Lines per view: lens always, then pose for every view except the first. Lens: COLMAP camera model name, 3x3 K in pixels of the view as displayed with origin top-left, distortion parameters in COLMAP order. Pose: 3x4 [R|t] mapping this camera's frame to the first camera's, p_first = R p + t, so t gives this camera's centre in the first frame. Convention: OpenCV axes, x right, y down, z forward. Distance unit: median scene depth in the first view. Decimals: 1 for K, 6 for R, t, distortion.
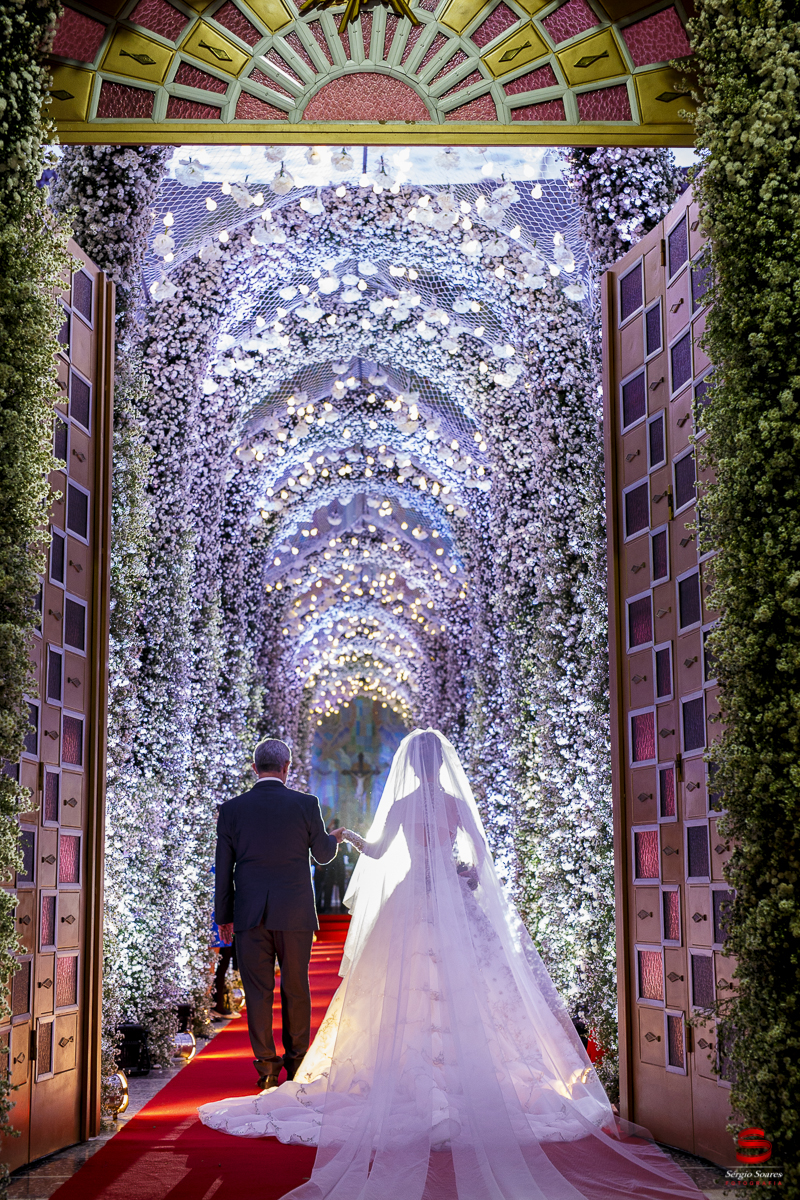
lens RADIAL K [[1978.4, 0, 400.0], [0, 1978.4, 600.0], [0, 0, 1]] dist [0.009409, 0.012798]
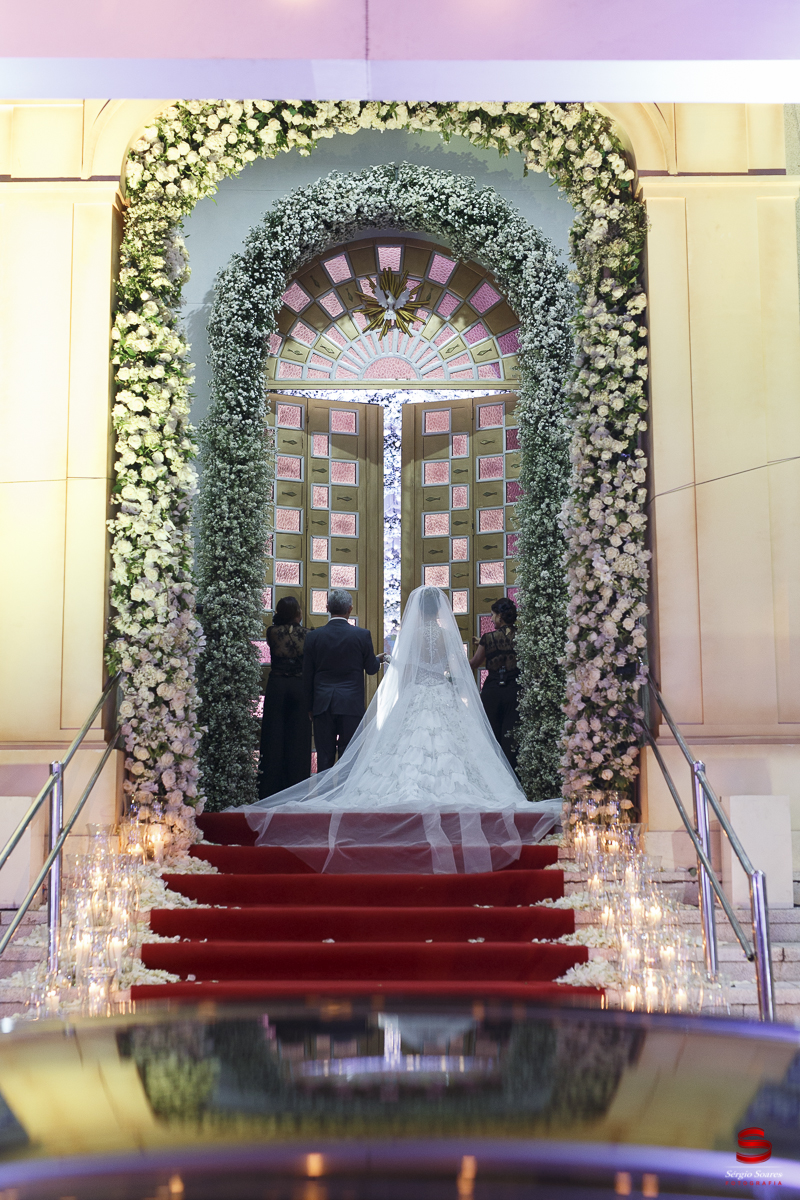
lens RADIAL K [[1978.4, 0, 400.0], [0, 1978.4, 600.0], [0, 0, 1]] dist [0.009409, 0.012798]
pose [[0.999818, 0.003149, -0.018792, 0.040871], [-0.002597, 0.999567, 0.029322, -0.043347], [0.018876, -0.029268, 0.999393, -1.404997]]
